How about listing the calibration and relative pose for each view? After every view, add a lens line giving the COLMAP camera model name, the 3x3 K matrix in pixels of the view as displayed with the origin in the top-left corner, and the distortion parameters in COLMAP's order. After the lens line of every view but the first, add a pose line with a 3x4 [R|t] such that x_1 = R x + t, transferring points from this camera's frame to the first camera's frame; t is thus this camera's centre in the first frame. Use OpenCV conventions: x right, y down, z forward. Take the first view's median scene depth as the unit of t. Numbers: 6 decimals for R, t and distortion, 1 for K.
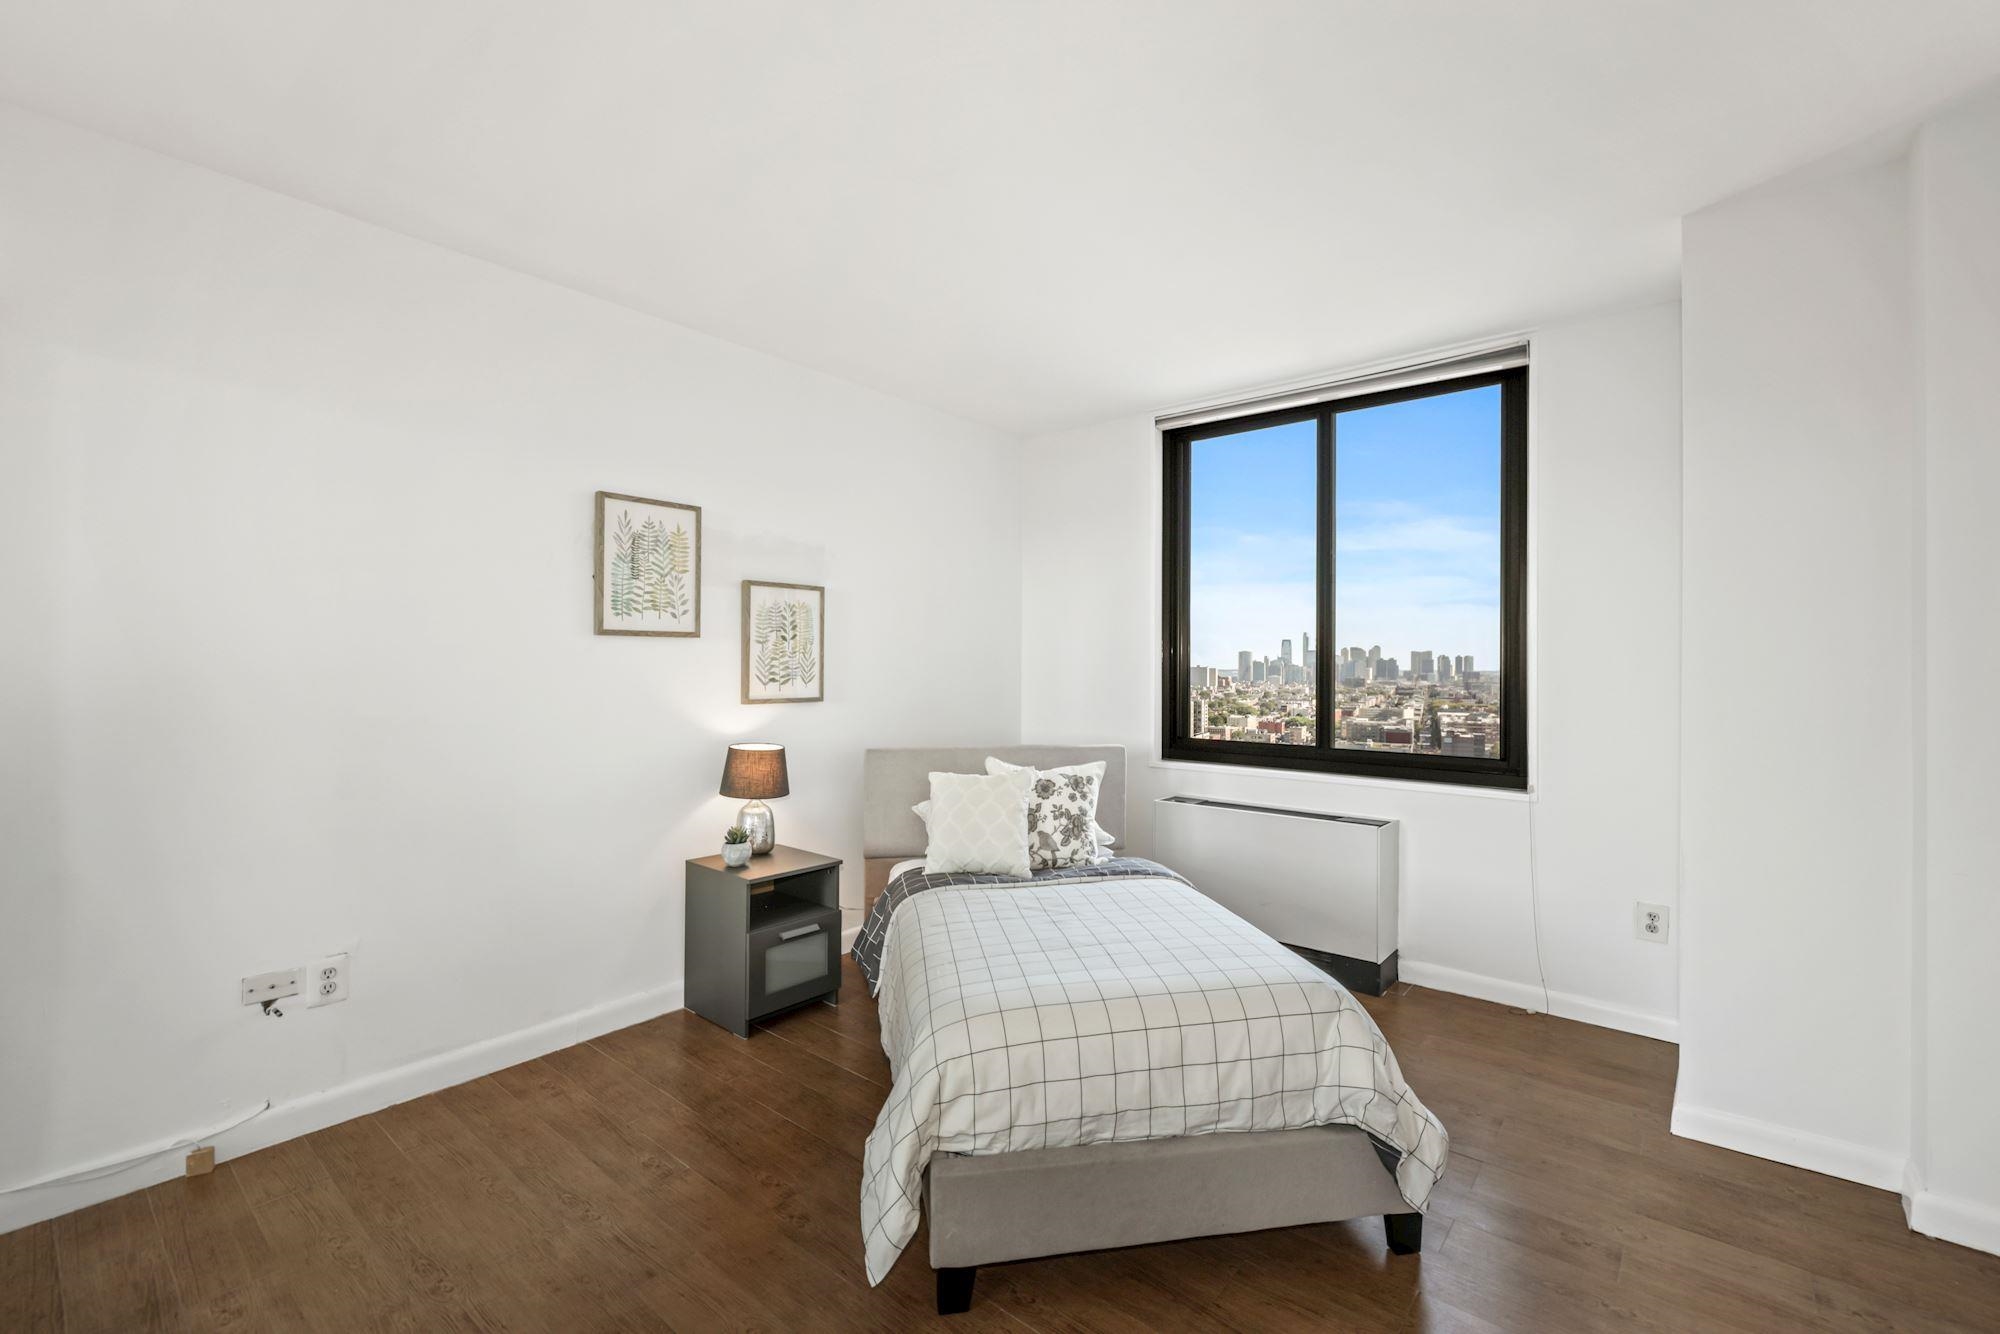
lens RADIAL K [[858.8, 0, 1001.7], [0, 858.8, 661.5], [0, 0, 1]] dist [0.001264, 0.000058]
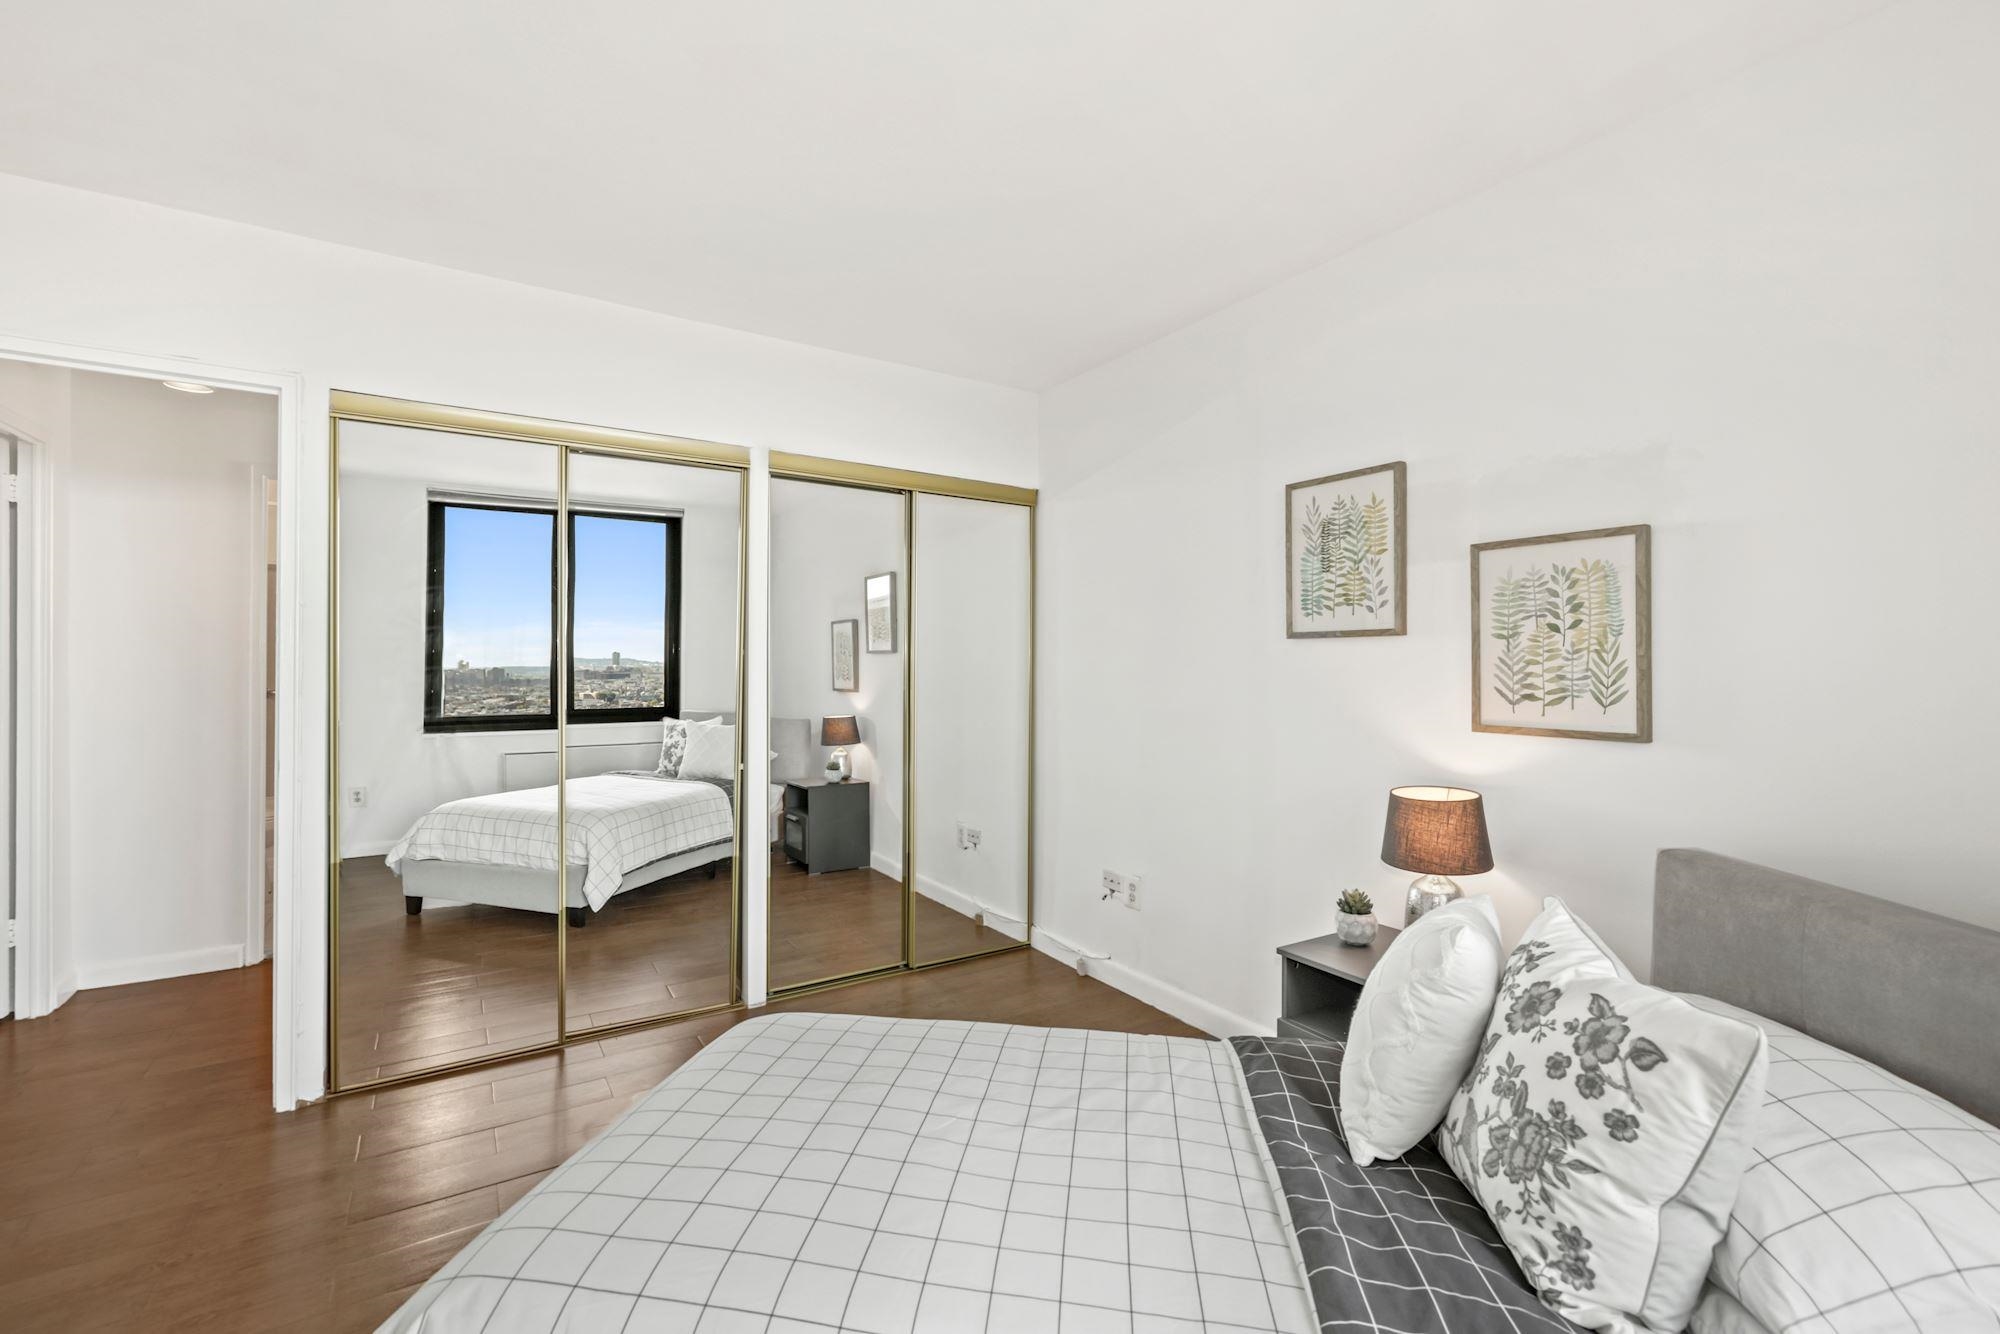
lens RADIAL K [[858.8, 0, 1001.8], [0, 858.8, 666.7], [0, 0, 1]] dist [0.001264, 0.000058]
pose [[-0.294774, -0.005134, -0.955553, 0.474202], [-0.003837, 0.999984, -0.004189, 0.004137], [0.955559, 0.002432, -0.294789, 0.900467]]
